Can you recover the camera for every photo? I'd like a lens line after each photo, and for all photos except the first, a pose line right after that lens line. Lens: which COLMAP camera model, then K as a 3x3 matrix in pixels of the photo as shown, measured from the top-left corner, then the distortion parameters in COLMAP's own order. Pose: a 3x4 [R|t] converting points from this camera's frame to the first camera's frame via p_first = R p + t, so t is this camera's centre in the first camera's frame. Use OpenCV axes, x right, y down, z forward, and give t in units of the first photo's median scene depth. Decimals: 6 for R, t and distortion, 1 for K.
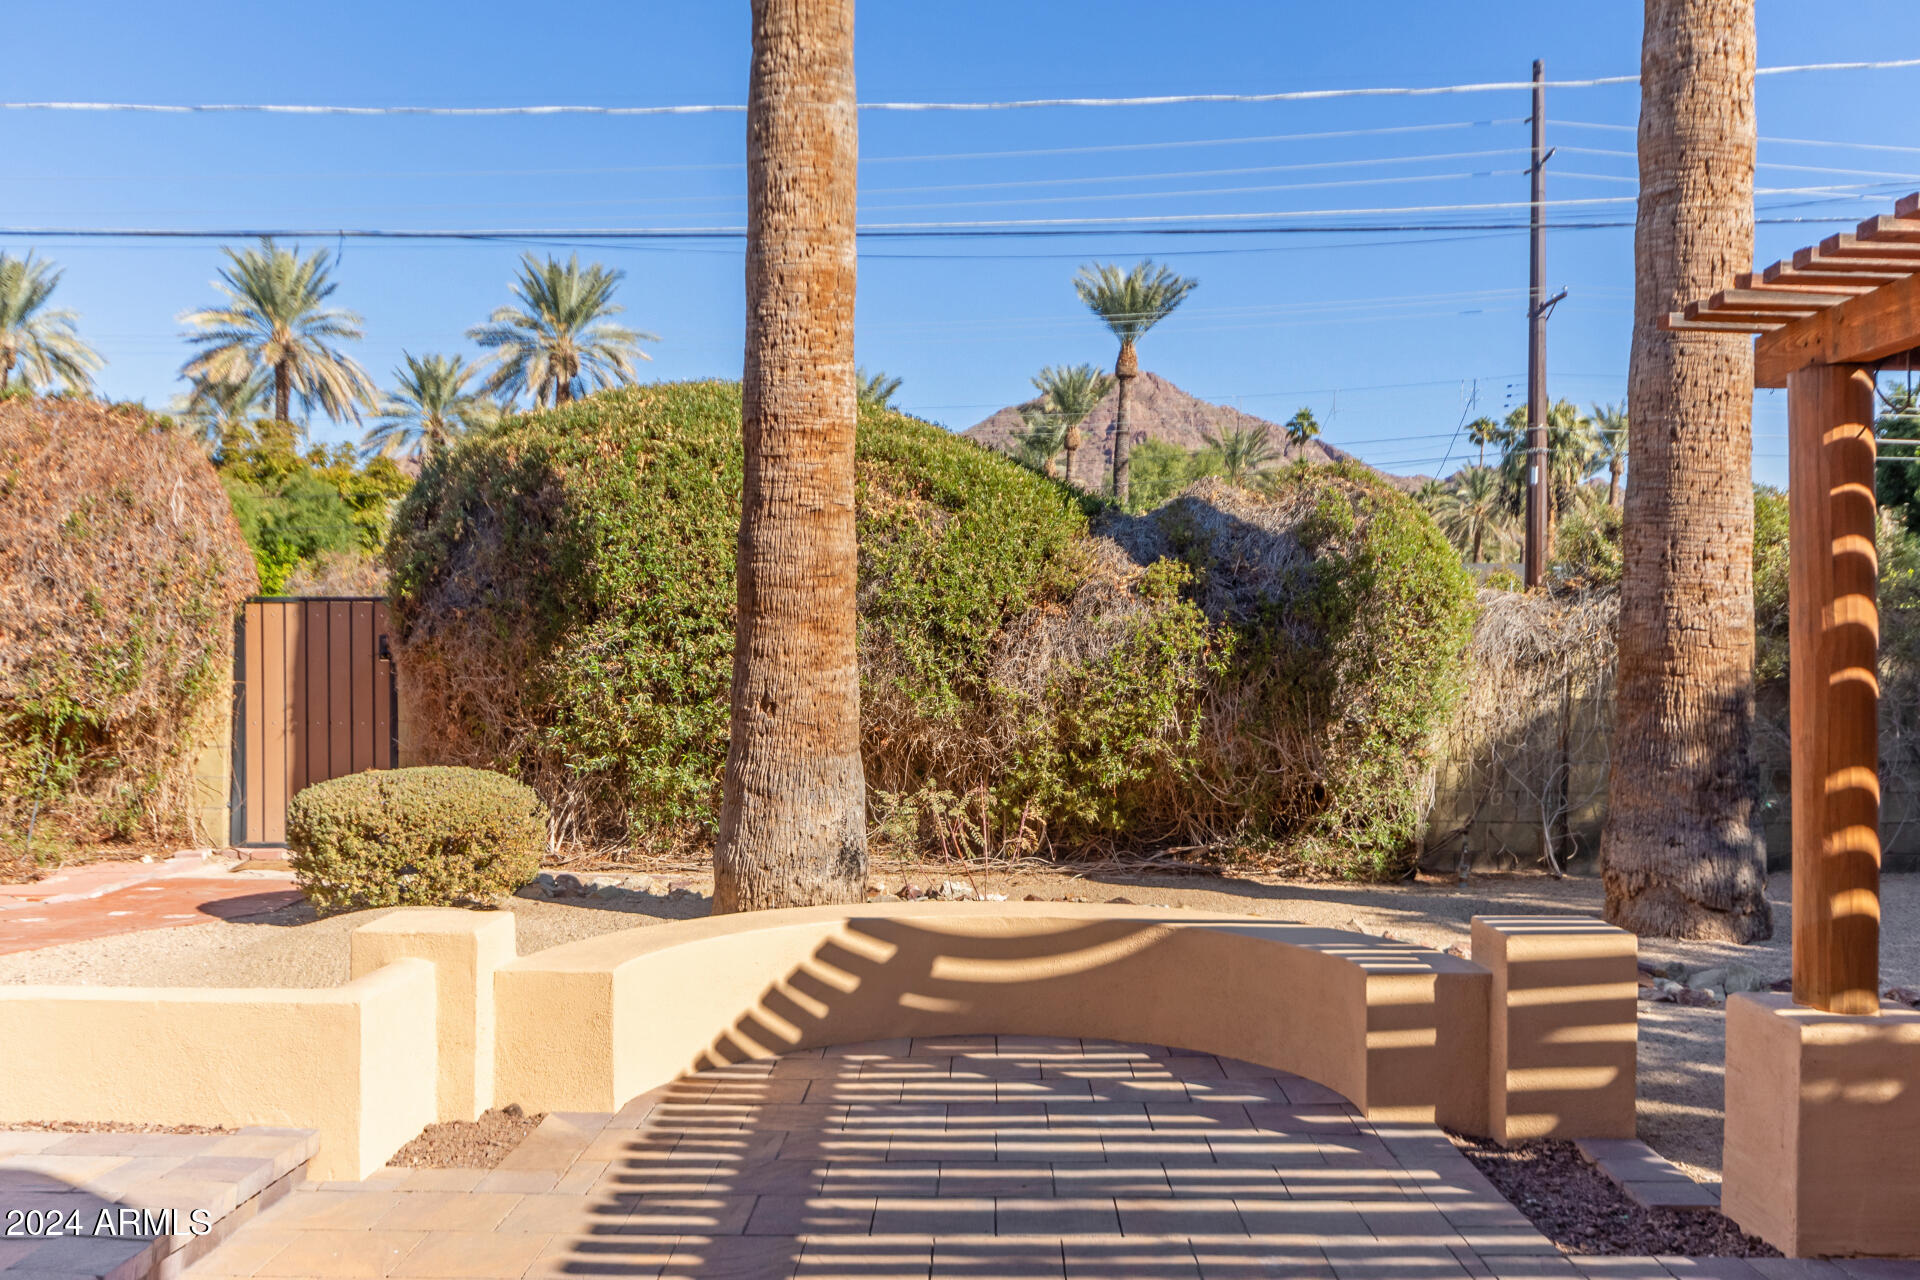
lens RADIAL K [[1683.4, 0, 960.1], [0, 1683.4, 672.0], [0, 0, 1]] dist [-0.009604, -0.000489]
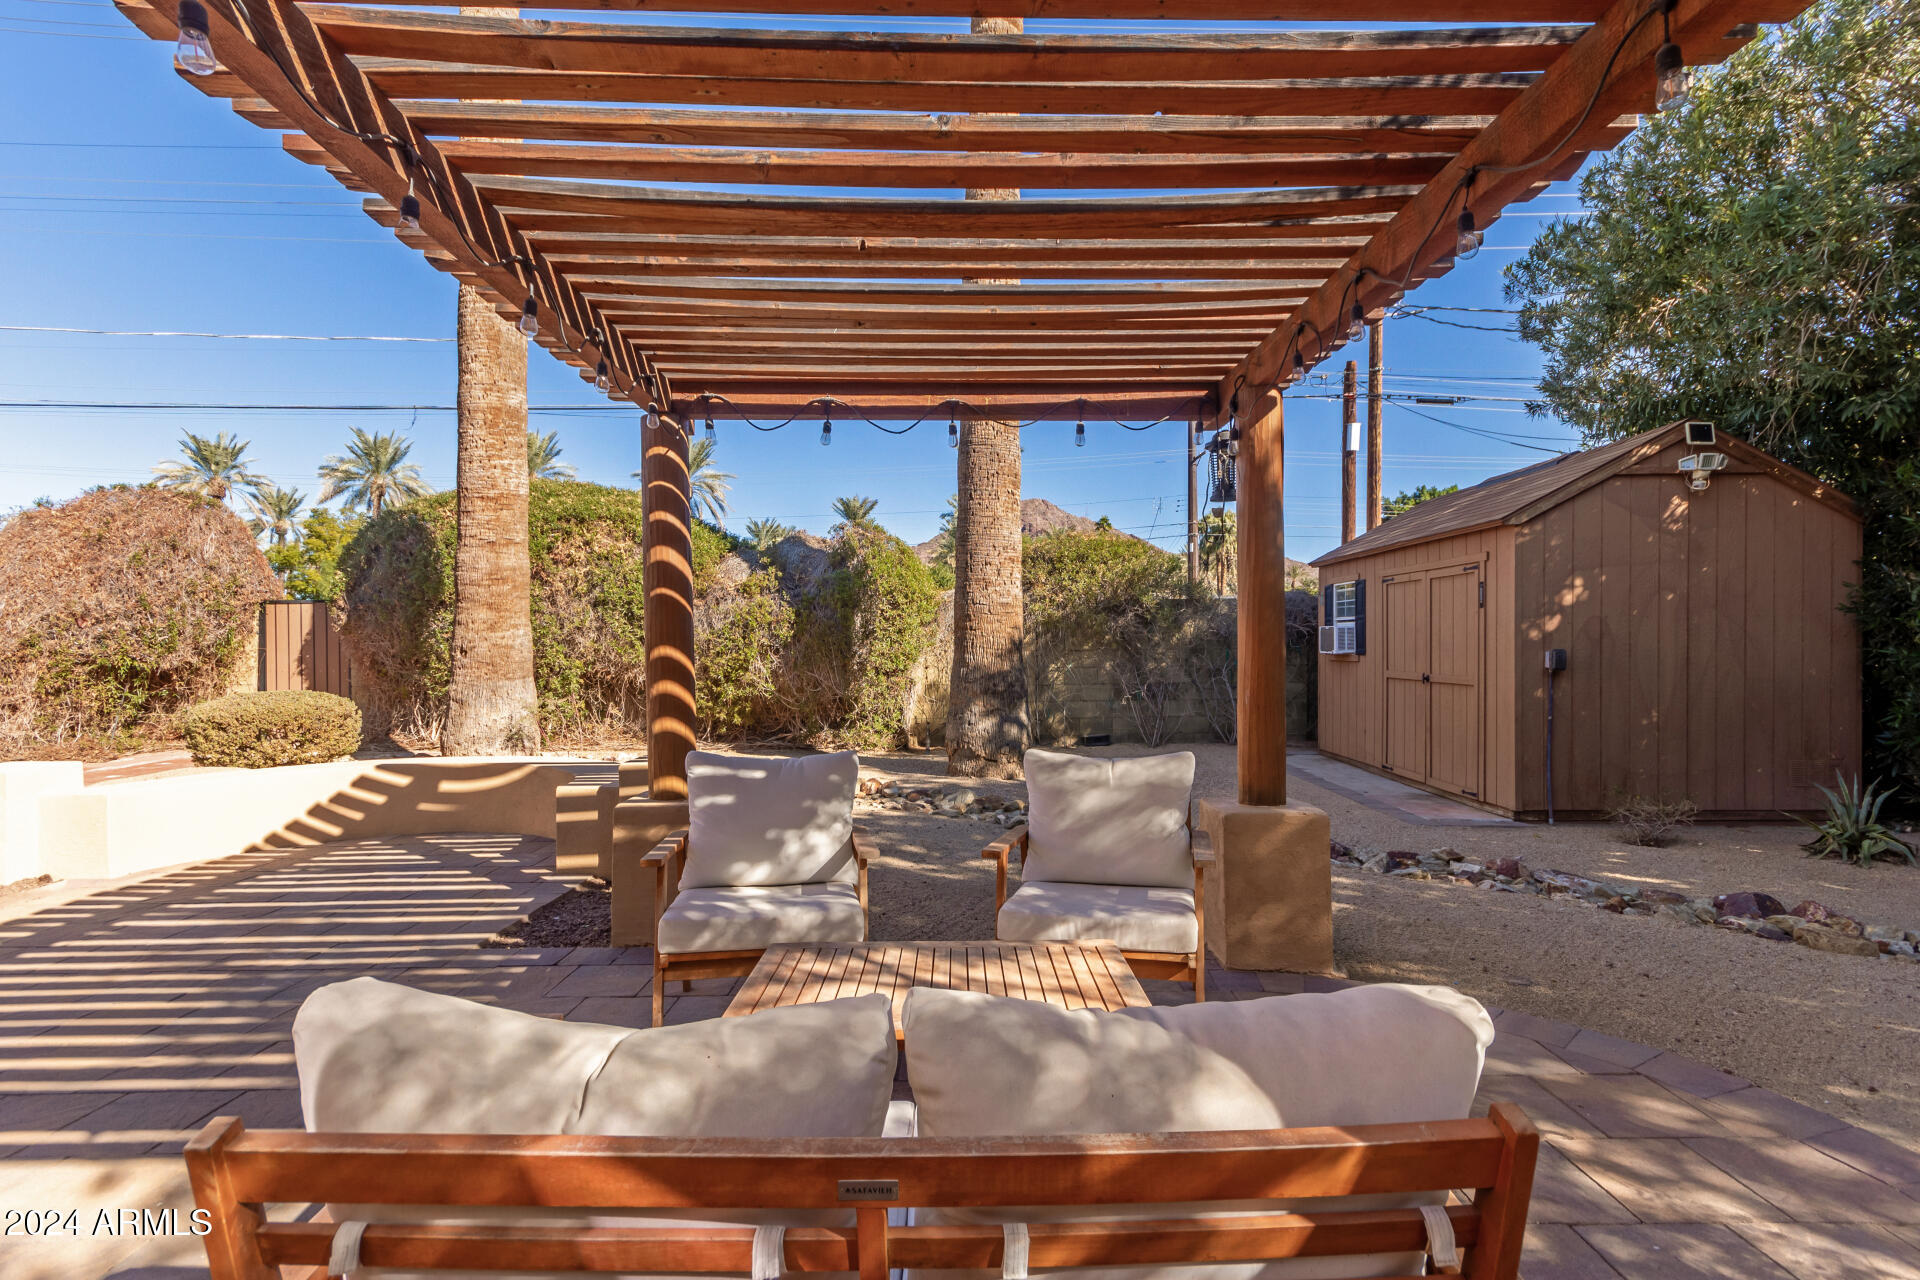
lens RADIAL K [[890.1, 0, 974.2], [0, 890.1, 648.3], [0, 0, 1]] dist [0.000494, -0.000280]
pose [[0.999555, -0.009682, 0.028202, 0.331128], [0.010003, 0.999887, -0.011266, 0.026538], [-0.028090, 0.011543, 0.999539, 0.041135]]
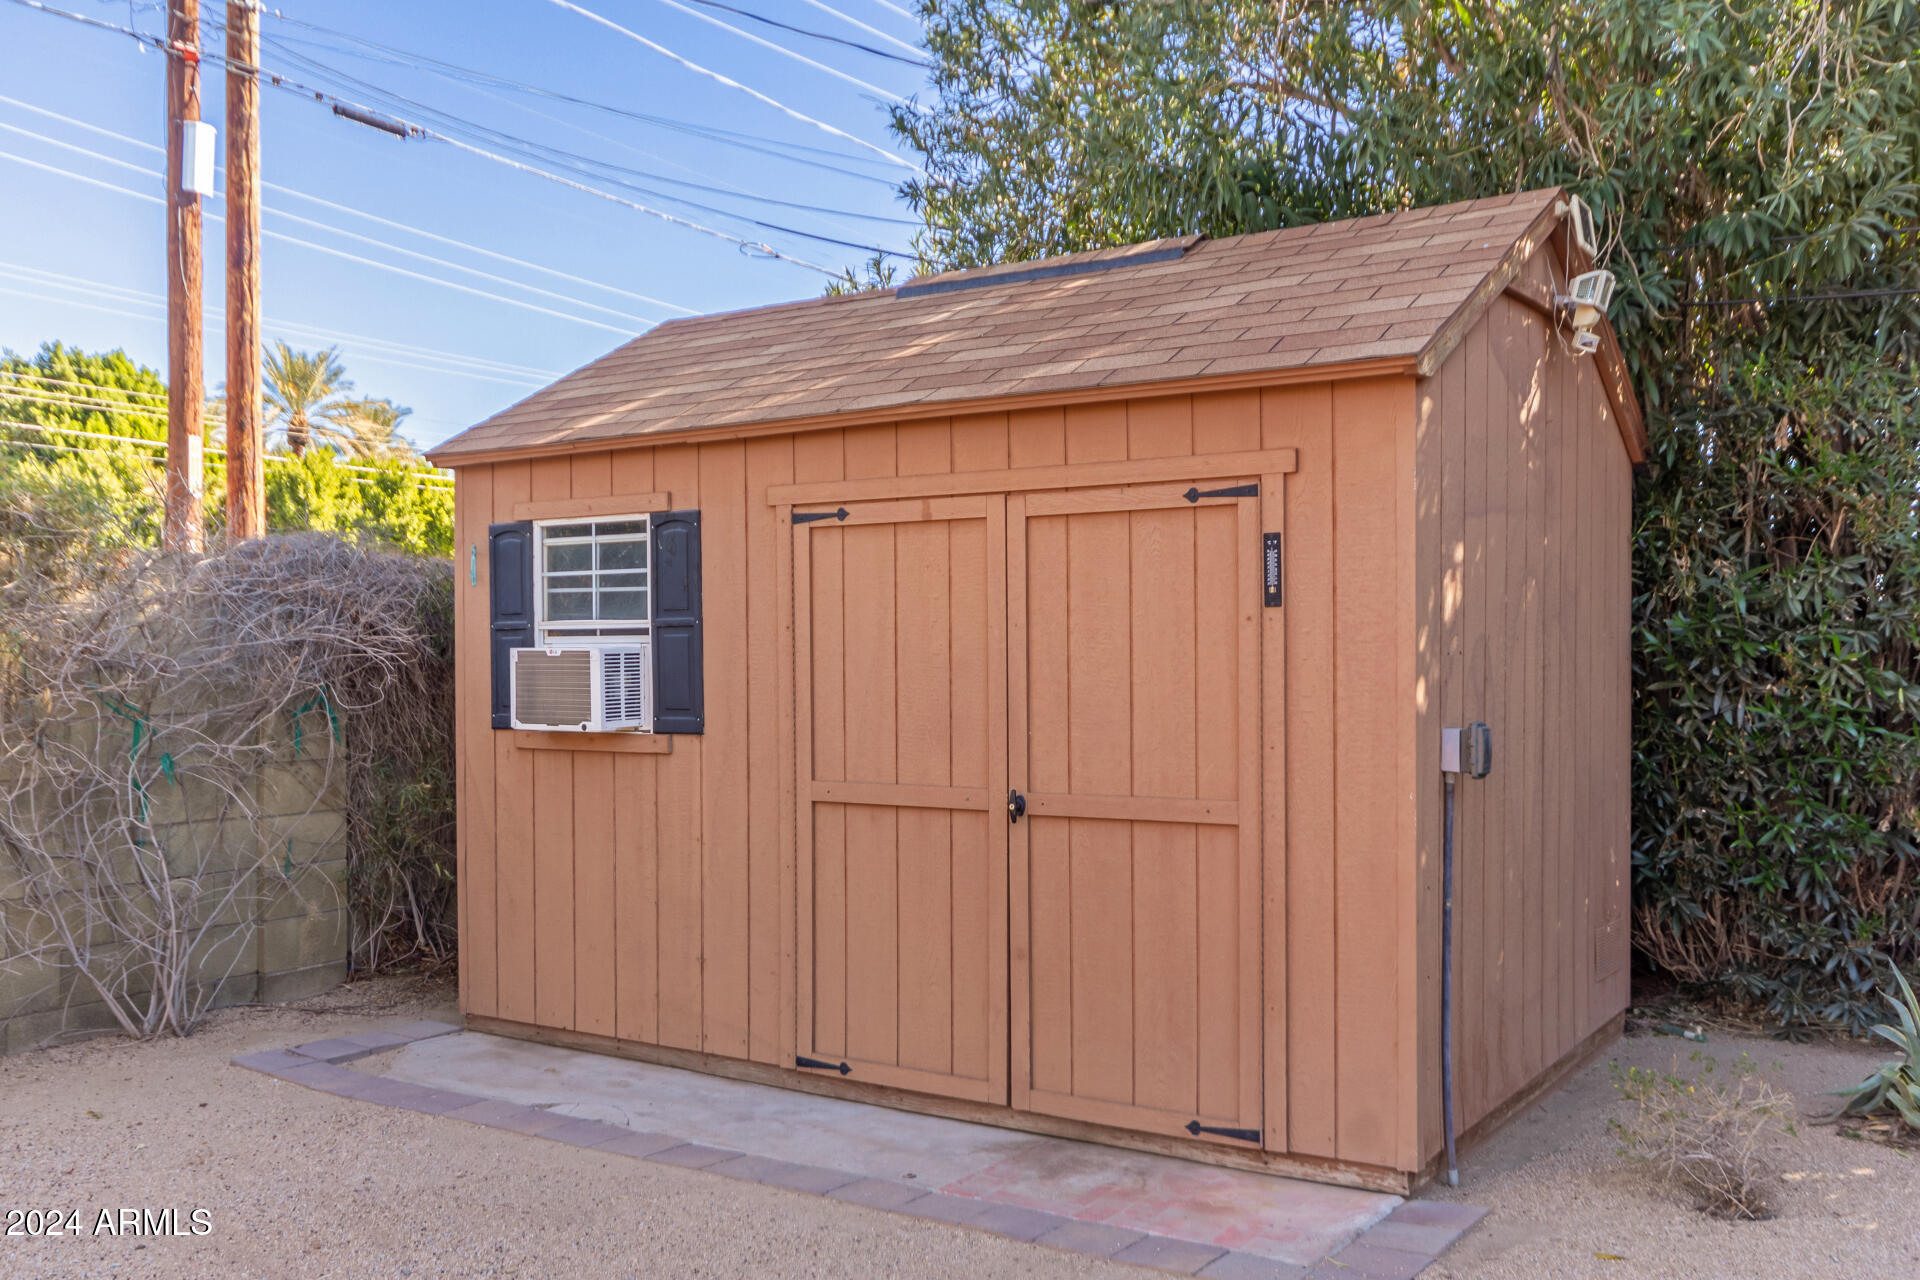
lens RADIAL K [[1693.9, 0, 958.6], [0, 1693.9, 692.0], [0, 0, 1]] dist [0.005959, 0.001927]
pose [[0.521182, -0.028506, 0.852969, 0.304743], [0.023997, 0.999536, 0.018742, 0.005236], [-0.853108, 0.010701, 0.521624, 0.519740]]
